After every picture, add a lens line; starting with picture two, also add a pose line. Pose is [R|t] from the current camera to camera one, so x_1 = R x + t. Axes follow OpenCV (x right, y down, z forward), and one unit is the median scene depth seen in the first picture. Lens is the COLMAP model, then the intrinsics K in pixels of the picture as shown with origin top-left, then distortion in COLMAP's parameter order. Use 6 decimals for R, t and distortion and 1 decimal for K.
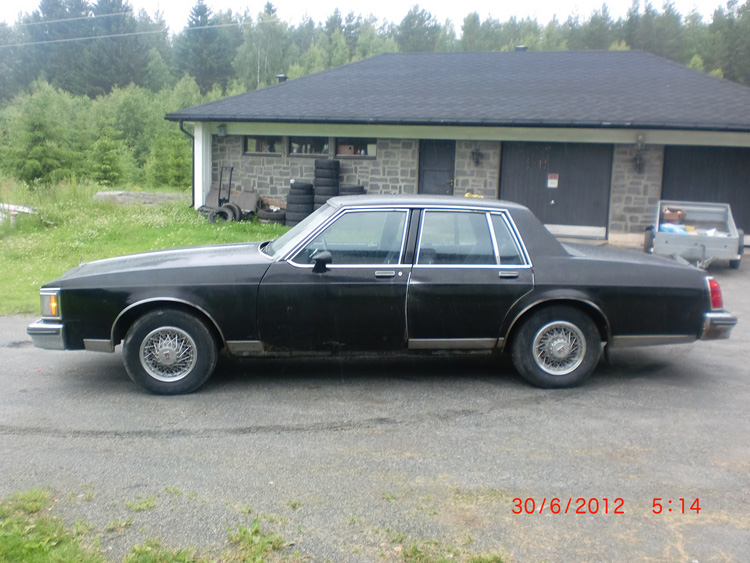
lens RADIAL K [[778.9, 0, 363.1], [0, 778.9, 281.5], [0, 0, 1]] dist [0.023959, -0.147394]
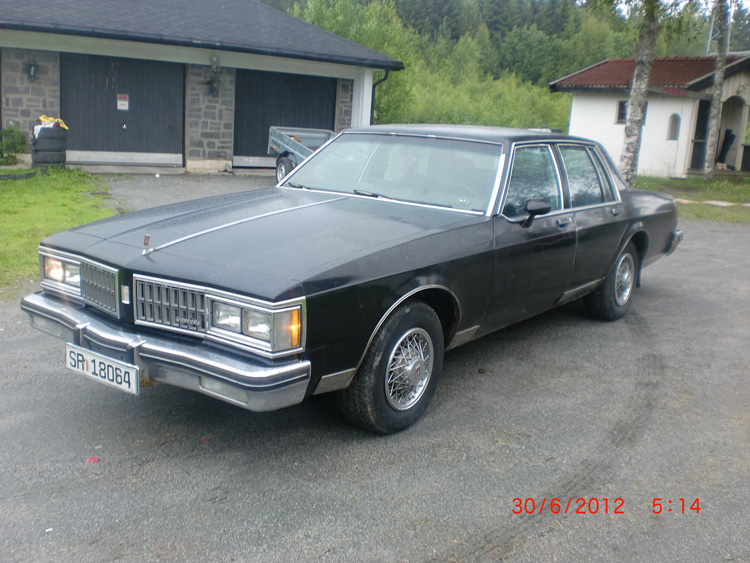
lens RADIAL K [[778.9, 0, 363.1], [0, 778.9, 281.5], [0, 0, 1]] dist [0.023959, -0.147394]
pose [[0.665906, -0.141013, 0.732588, -0.263005], [0.067726, 0.989345, 0.128875, -0.024147], [-0.742956, -0.036203, 0.668361, 0.206122]]
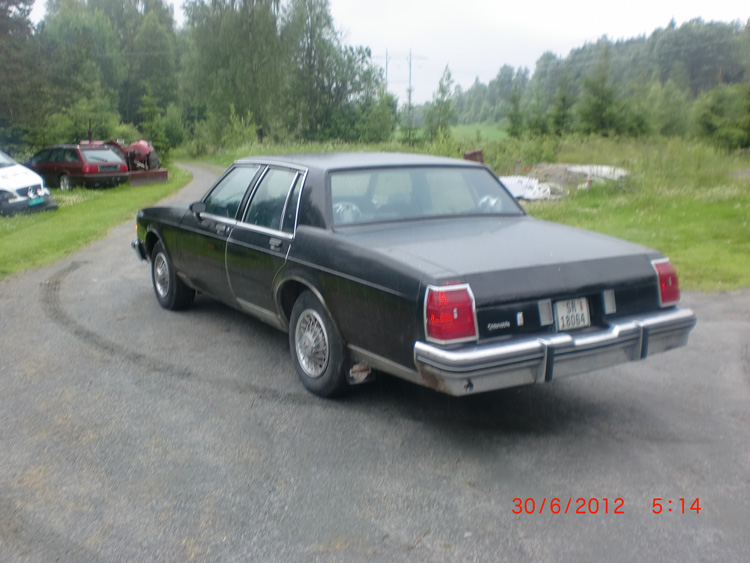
lens RADIAL K [[778.9, 0, 363.1], [0, 778.9, 281.5], [0, 0, 1]] dist [0.023959, -0.147394]
pose [[0.467971, 0.153243, -0.870356, 0.348456], [-0.124541, 0.986458, 0.106721, -0.025034], [0.874924, 0.058453, 0.480719, 0.237820]]
